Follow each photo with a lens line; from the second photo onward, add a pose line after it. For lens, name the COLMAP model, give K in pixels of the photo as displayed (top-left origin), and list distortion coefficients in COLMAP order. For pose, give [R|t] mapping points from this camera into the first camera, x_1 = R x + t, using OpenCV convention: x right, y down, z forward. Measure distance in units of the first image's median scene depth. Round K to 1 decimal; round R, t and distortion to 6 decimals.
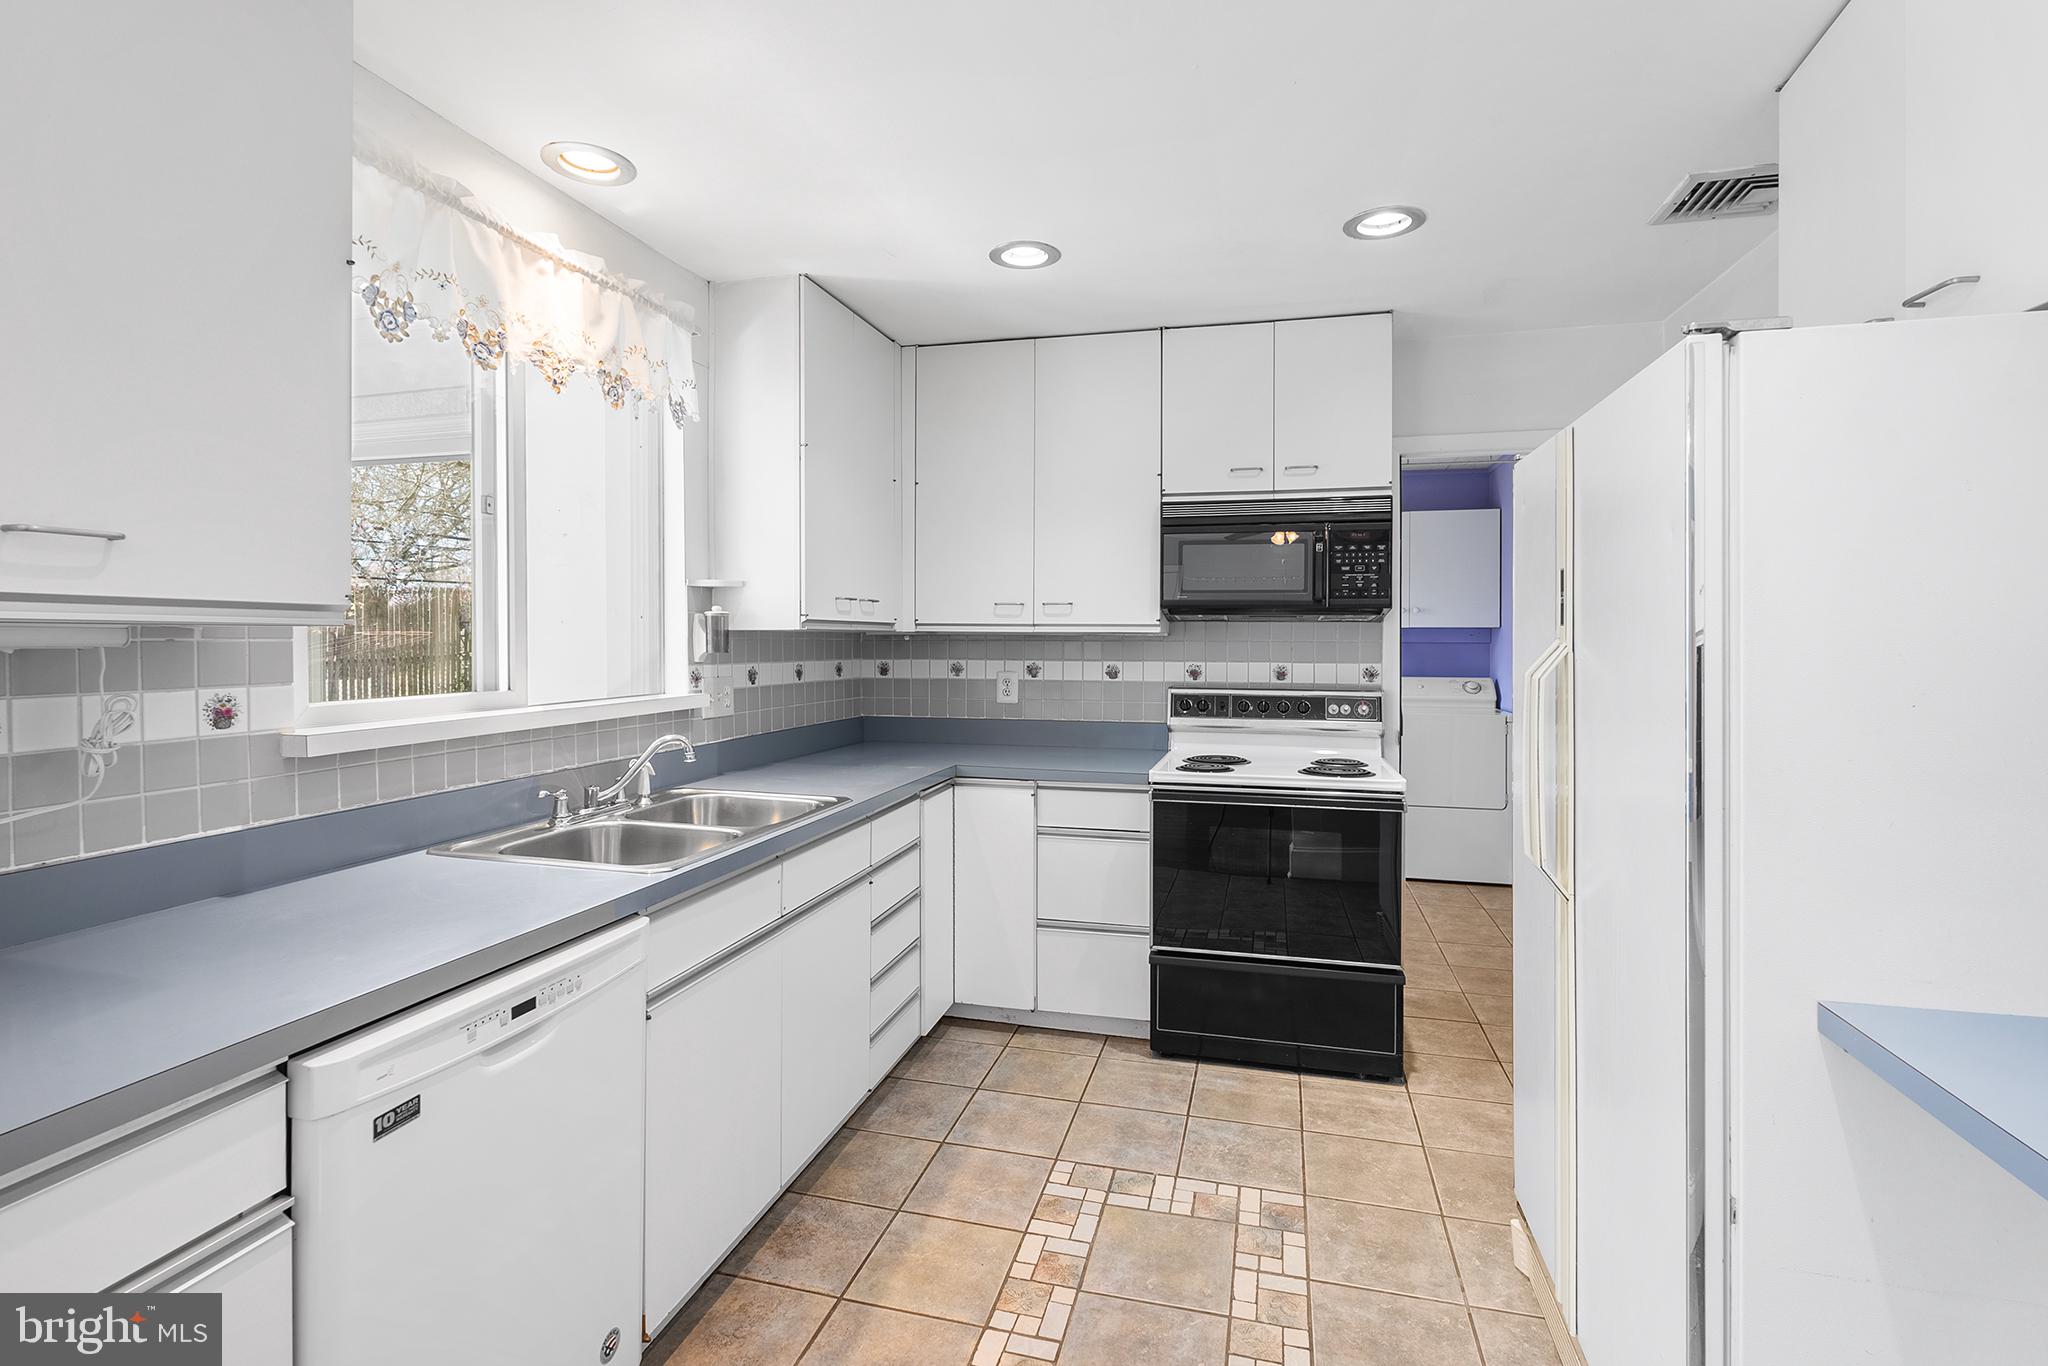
lens RADIAL K [[944.2, 0, 1037.0], [0, 944.2, 634.9], [0, 0, 1]] dist [-0.006105, -0.000784]
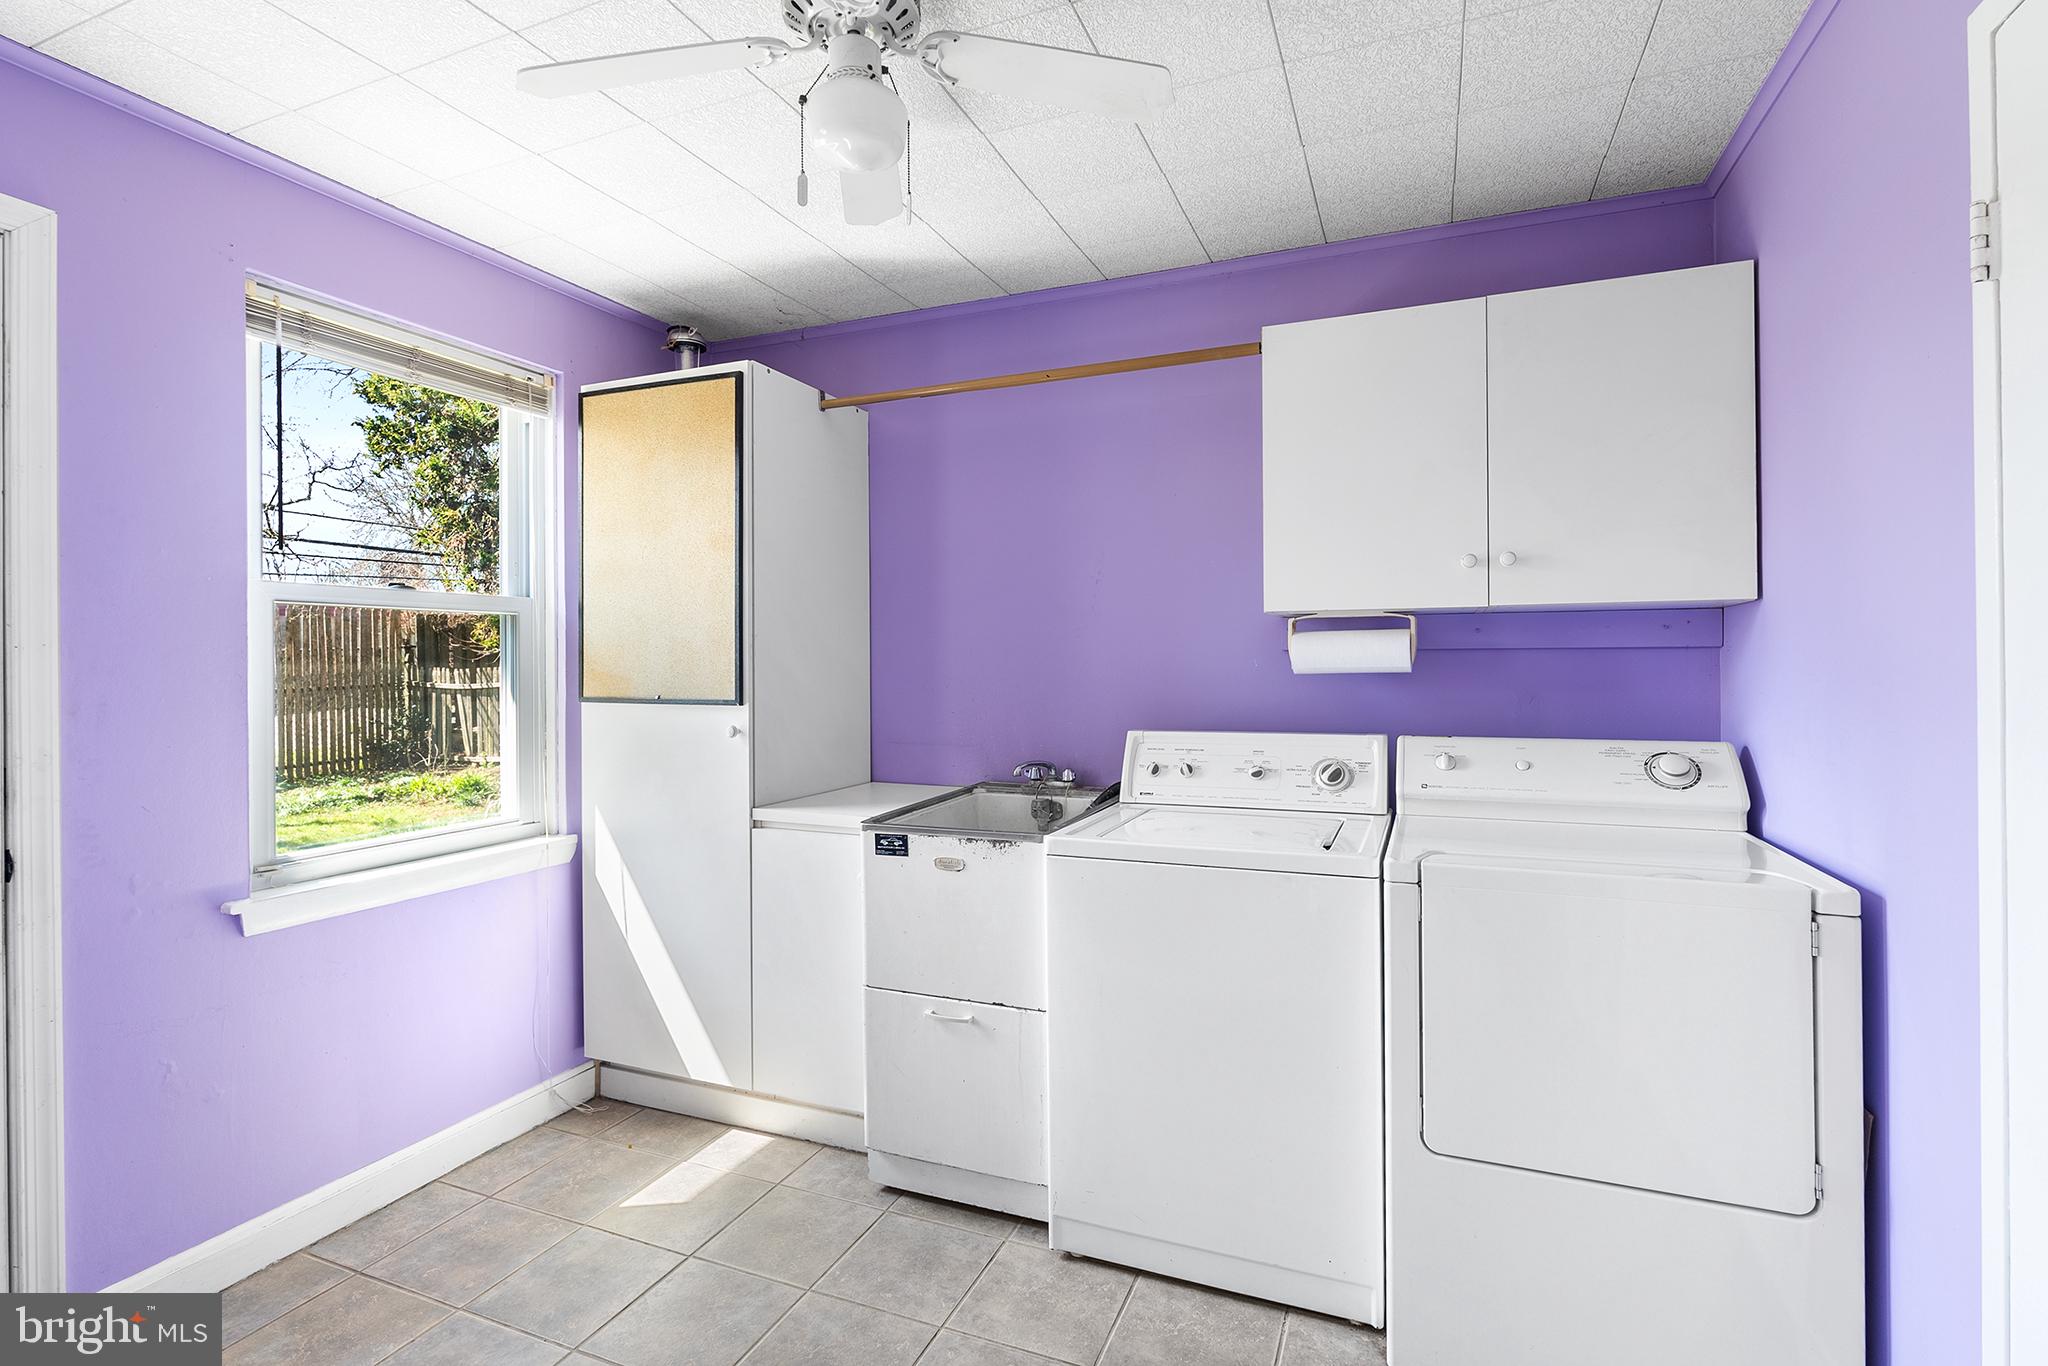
lens RADIAL K [[944.2, 0, 1030.4], [0, 944.2, 665.7], [0, 0, 1]] dist [-0.006105, -0.000784]
pose [[0.991325, -0.010724, -0.130993, 0.500750], [0.011964, 0.999891, 0.008679, 0.019546], [0.130886, -0.010171, 0.991345, 1.150720]]
